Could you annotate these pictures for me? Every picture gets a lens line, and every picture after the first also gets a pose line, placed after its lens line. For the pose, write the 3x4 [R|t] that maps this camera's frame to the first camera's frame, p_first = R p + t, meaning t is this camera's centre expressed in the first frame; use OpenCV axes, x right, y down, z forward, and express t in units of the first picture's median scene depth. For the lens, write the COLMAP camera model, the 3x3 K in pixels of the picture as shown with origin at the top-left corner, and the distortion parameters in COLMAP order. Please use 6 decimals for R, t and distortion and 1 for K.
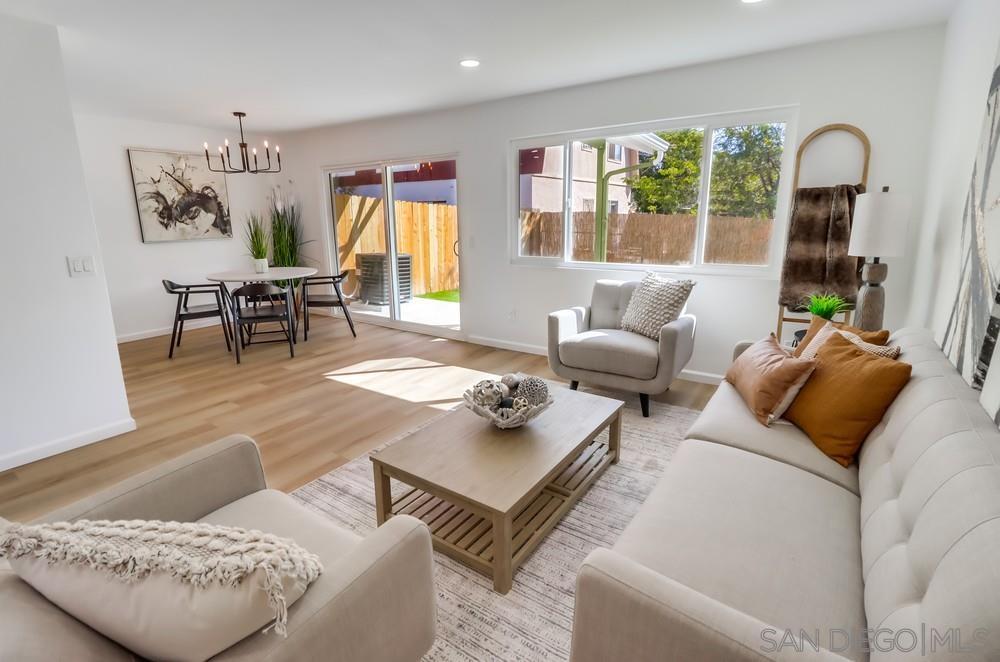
lens RADIAL K [[477.5, 0, 478.1], [0, 477.5, 328.7], [0, 0, 1]] dist [-0.007380, -0.007425]
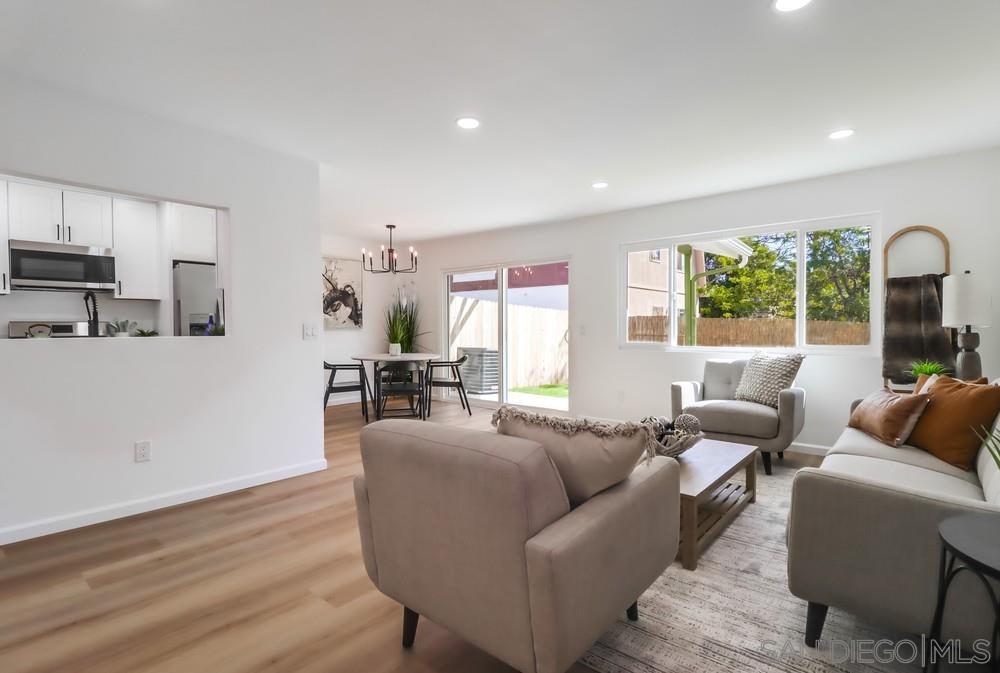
lens RADIAL K [[491.7, 0, 483.6], [0, 491.7, 343.5], [0, 0, 1]] dist [-0.013068, -0.005938]
pose [[0.995208, 0.012323, -0.097002, -0.186859], [-0.031358, 0.979854, -0.197238, 0.120297], [0.092617, 0.199335, 0.975545, -0.213744]]
